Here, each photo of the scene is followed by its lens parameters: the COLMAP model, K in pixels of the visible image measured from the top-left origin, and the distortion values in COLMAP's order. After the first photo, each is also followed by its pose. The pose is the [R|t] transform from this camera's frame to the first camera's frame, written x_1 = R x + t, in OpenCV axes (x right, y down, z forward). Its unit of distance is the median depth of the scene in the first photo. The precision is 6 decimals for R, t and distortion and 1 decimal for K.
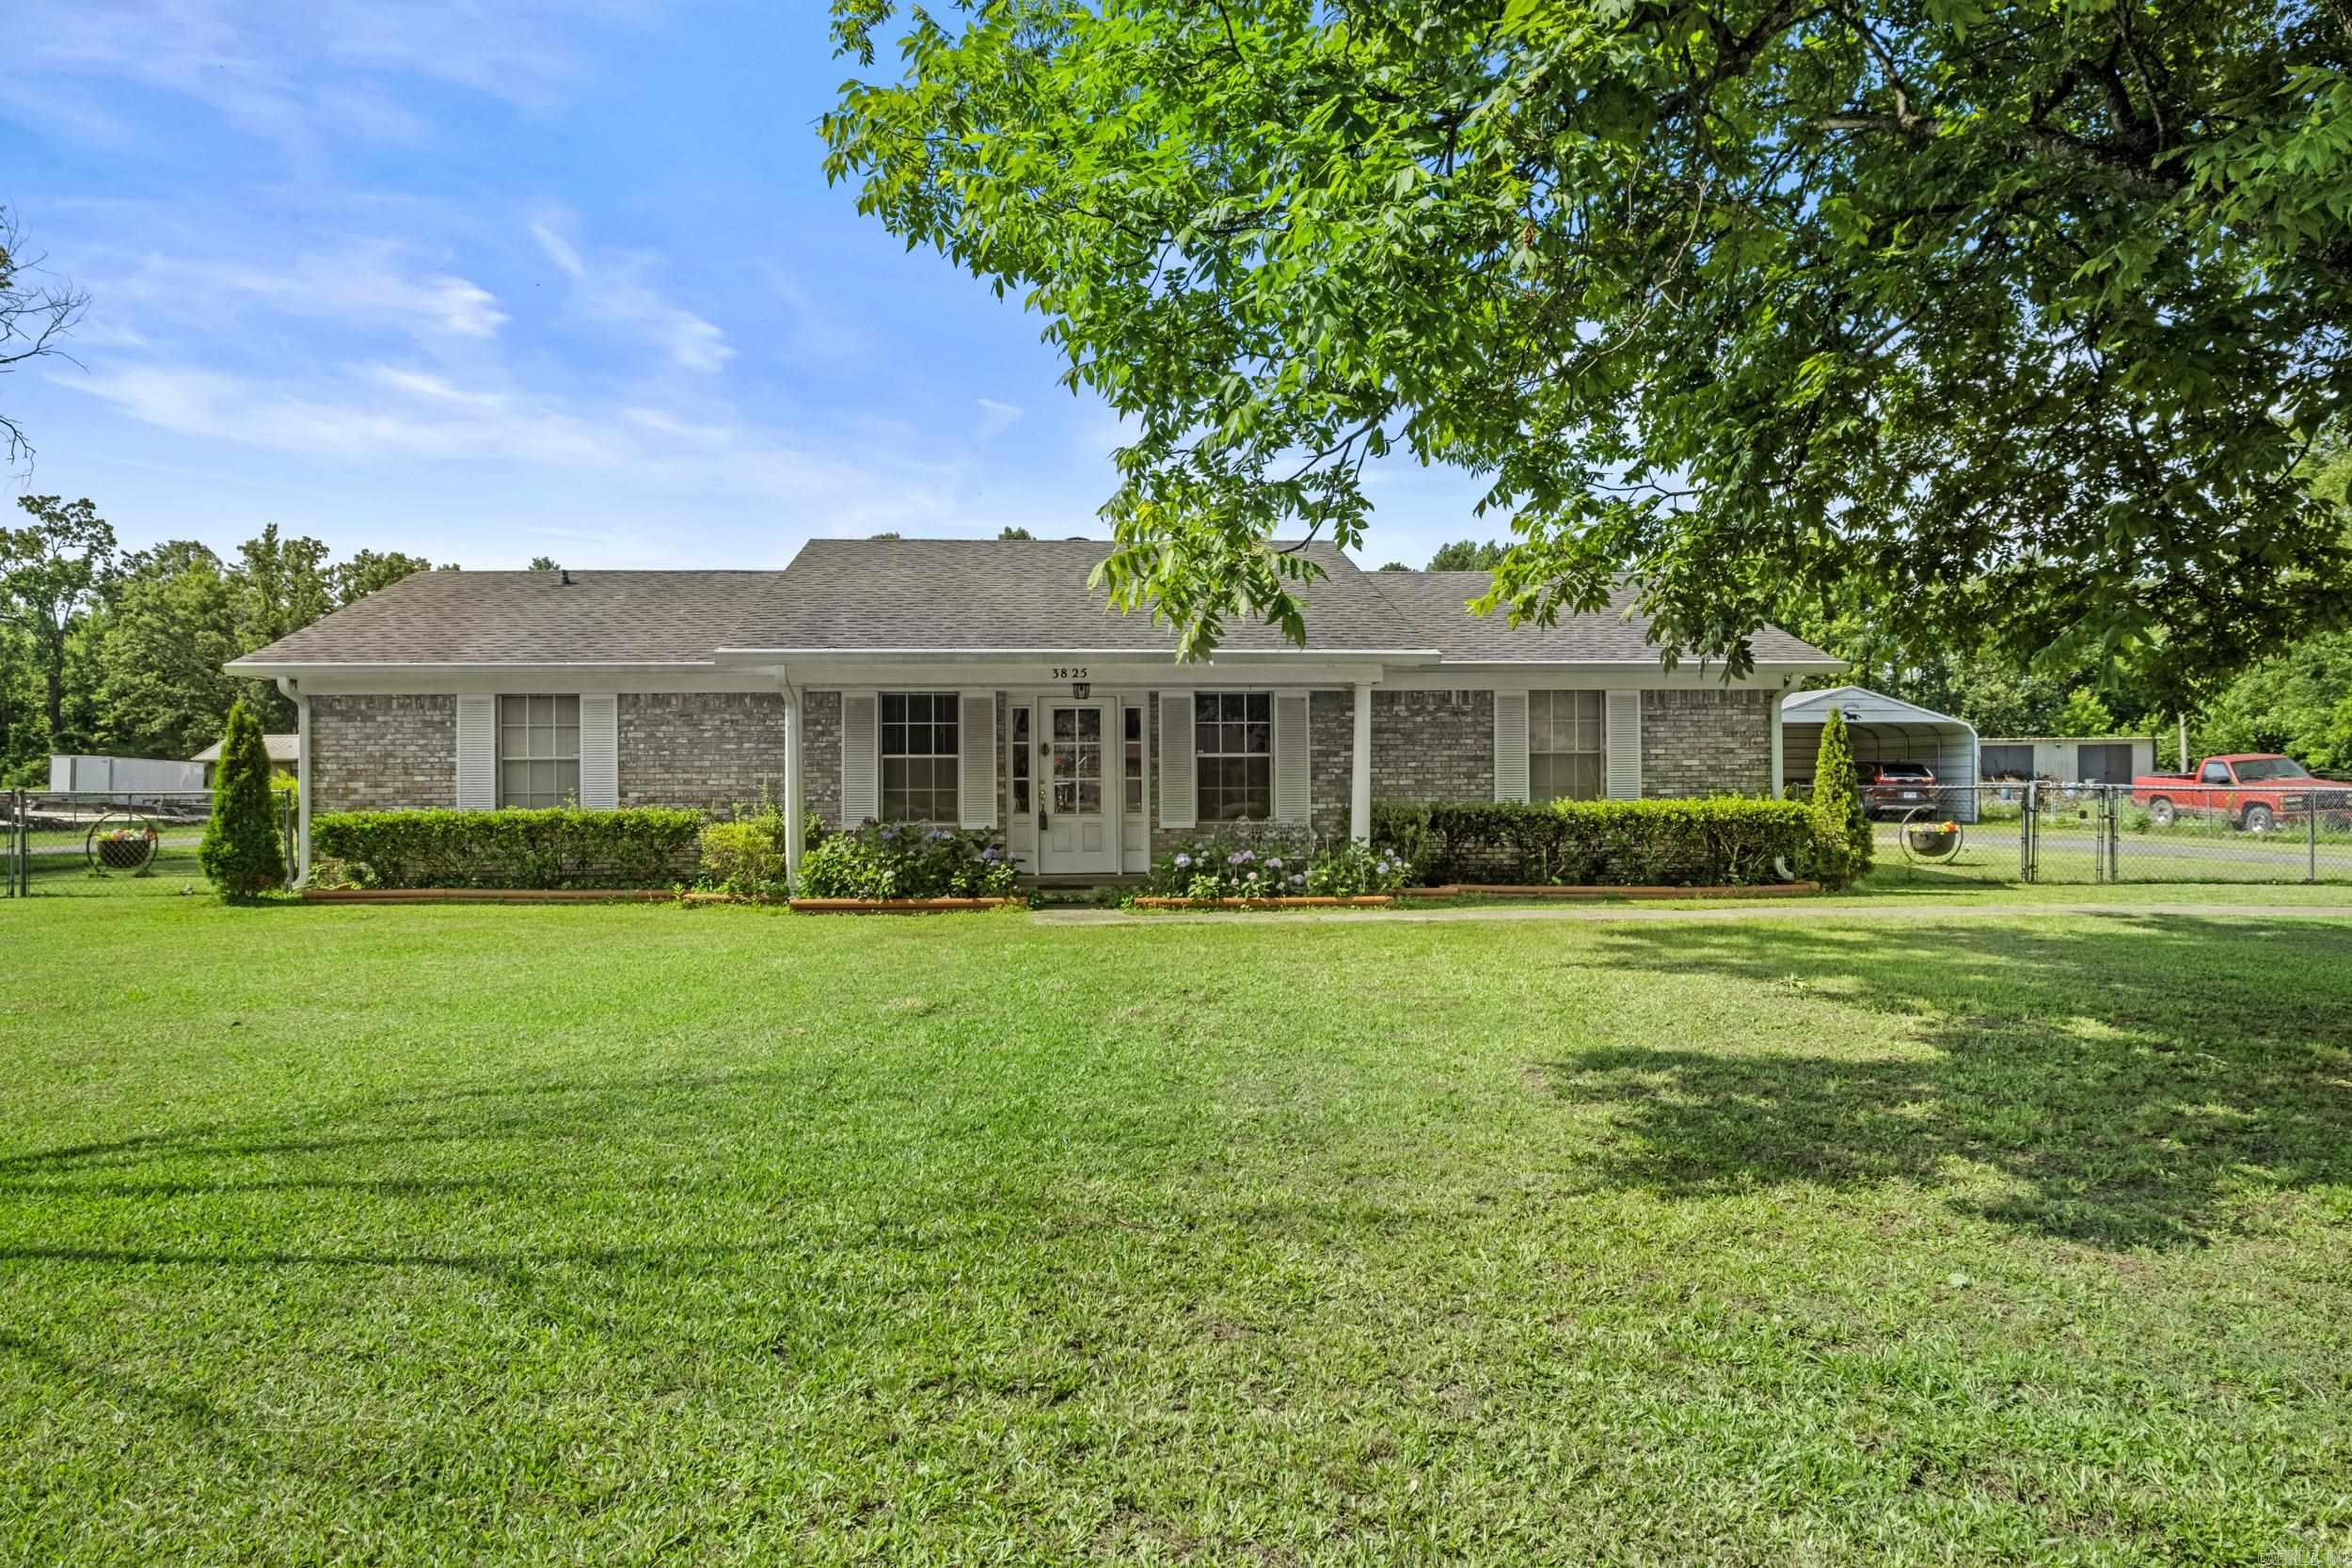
lens RADIAL K [[1329.8, 0, 1176.0], [0, 1329.8, 784.0], [0, 0, 1]] dist [-0.001654, 0.000195]
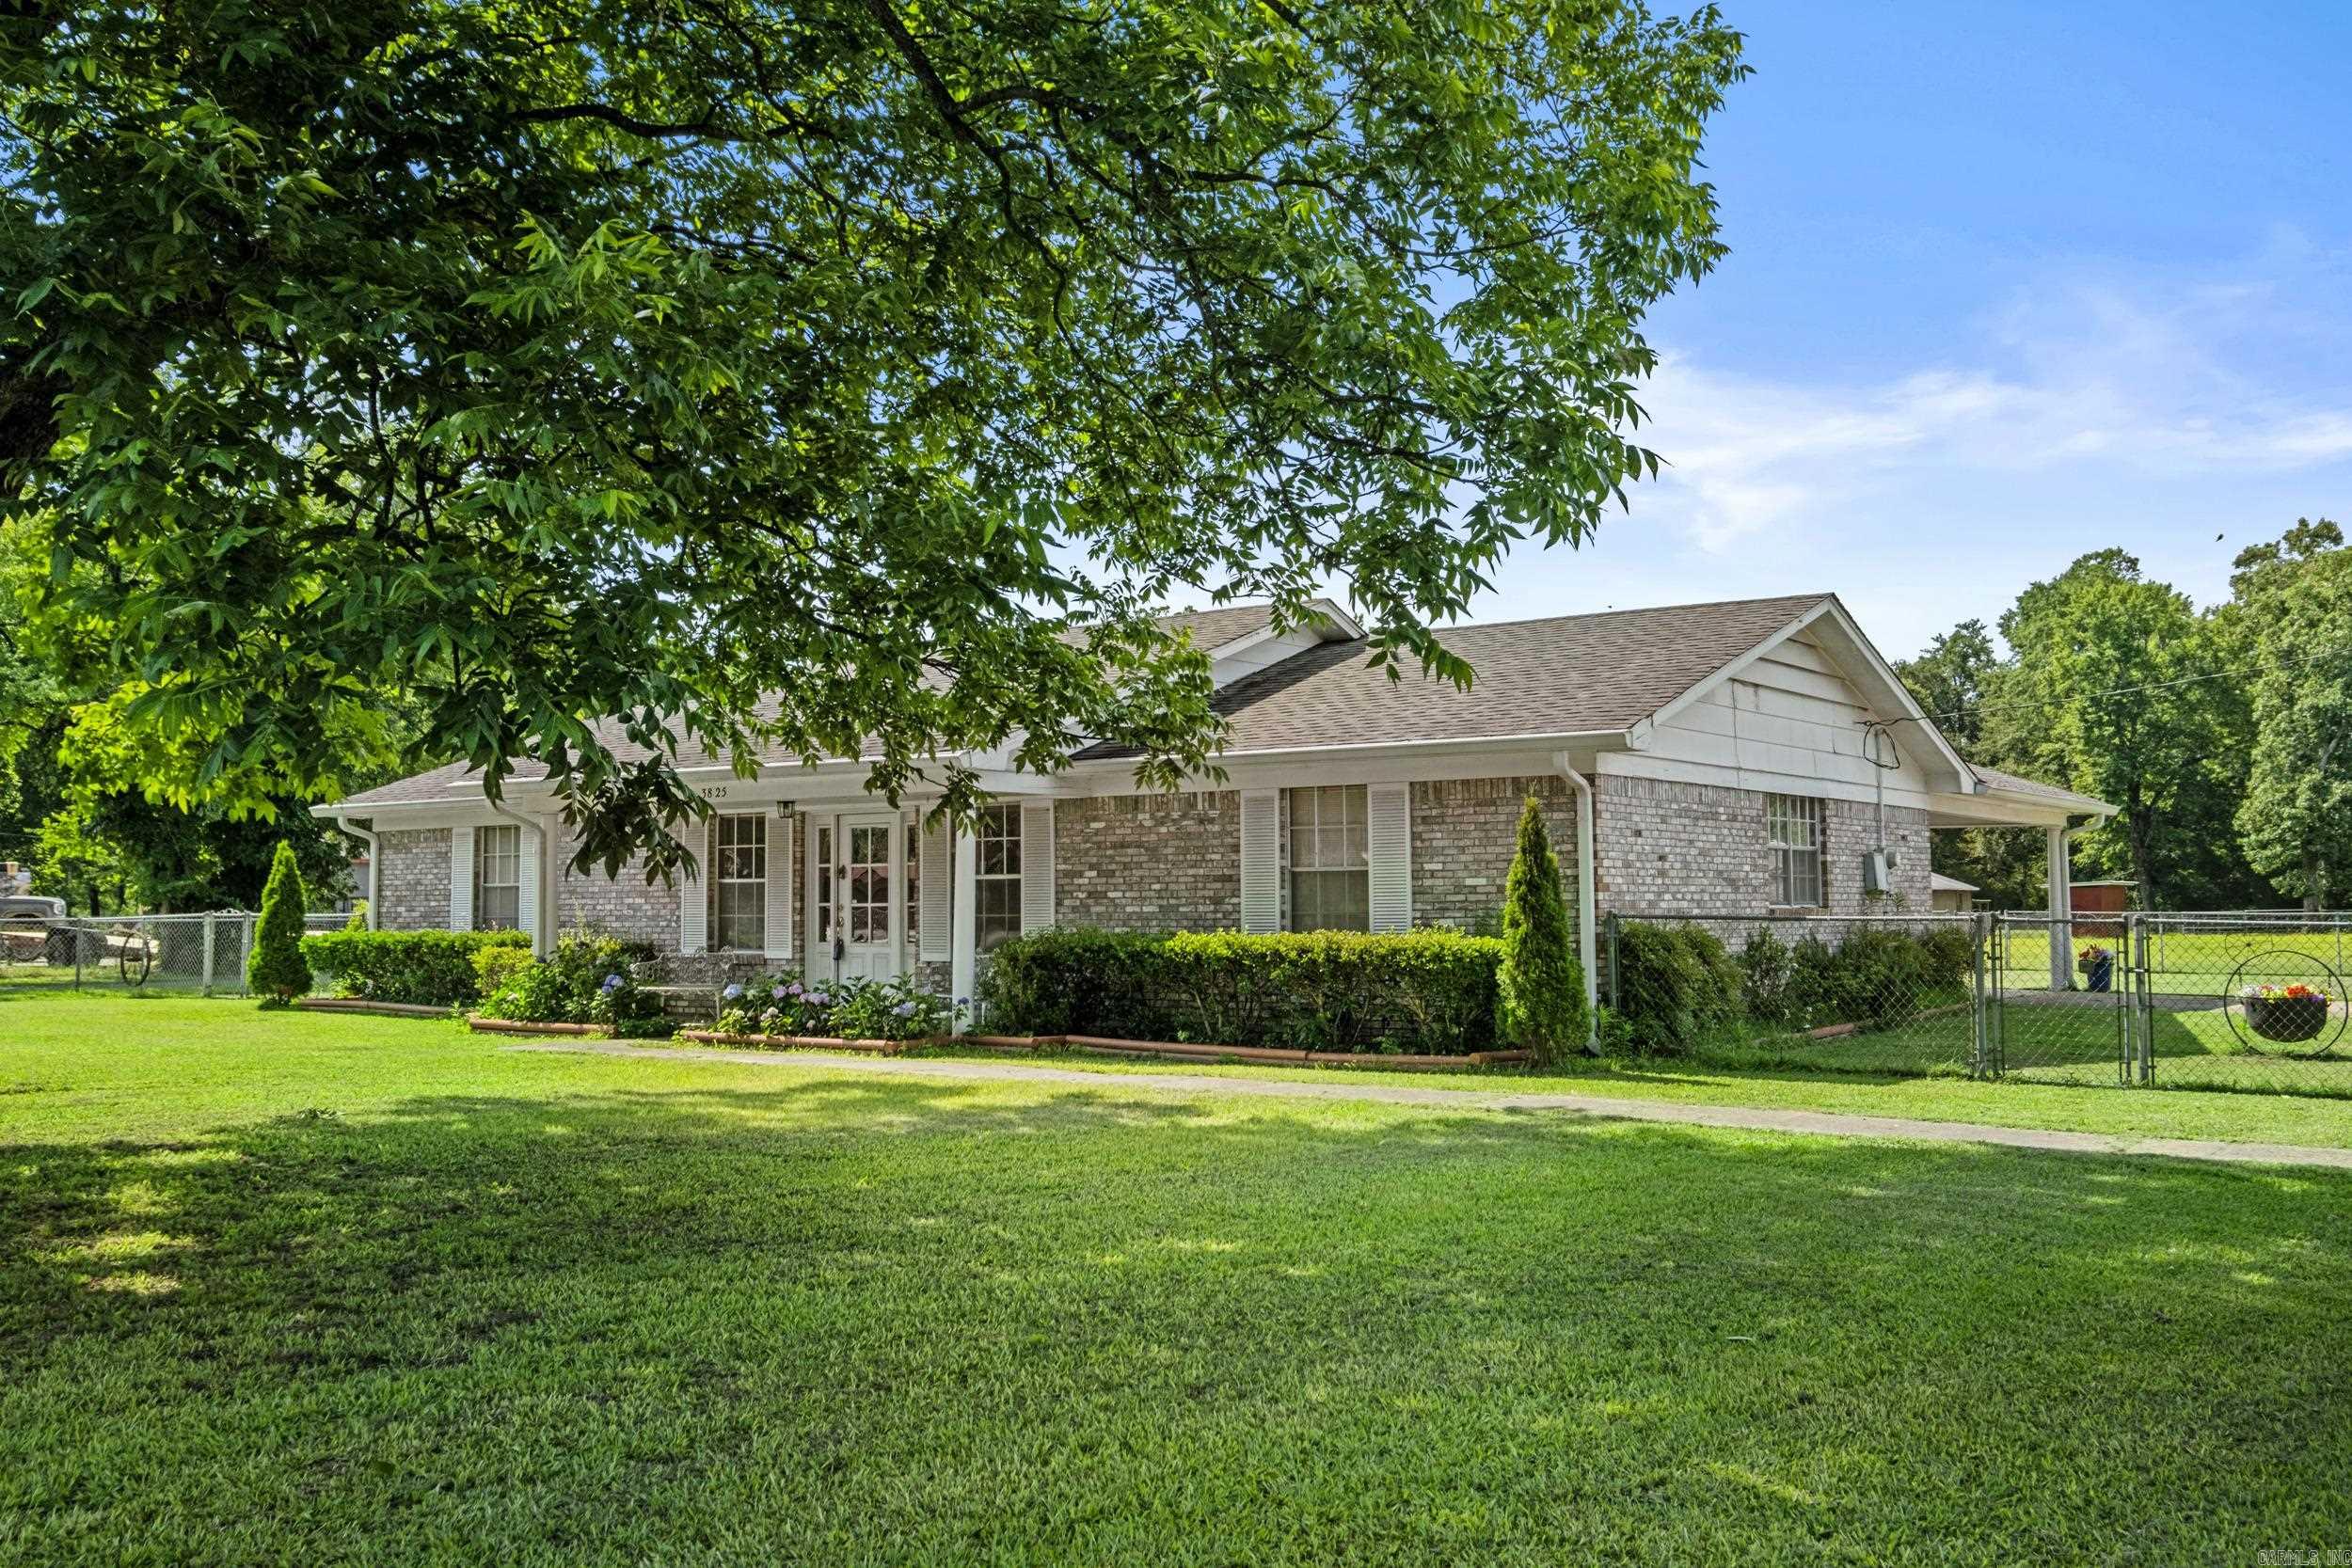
lens RADIAL K [[2069.0, 0, 1176.0], [0, 2069.0, 784.0], [0, 0, 1]] dist [-0.009096, -0.002872]
pose [[0.783906, -0.035268, -0.619877, 0.198702], [0.000340, 0.998410, -0.056375, -0.001291], [0.620880, 0.043982, 0.782671, 0.008146]]
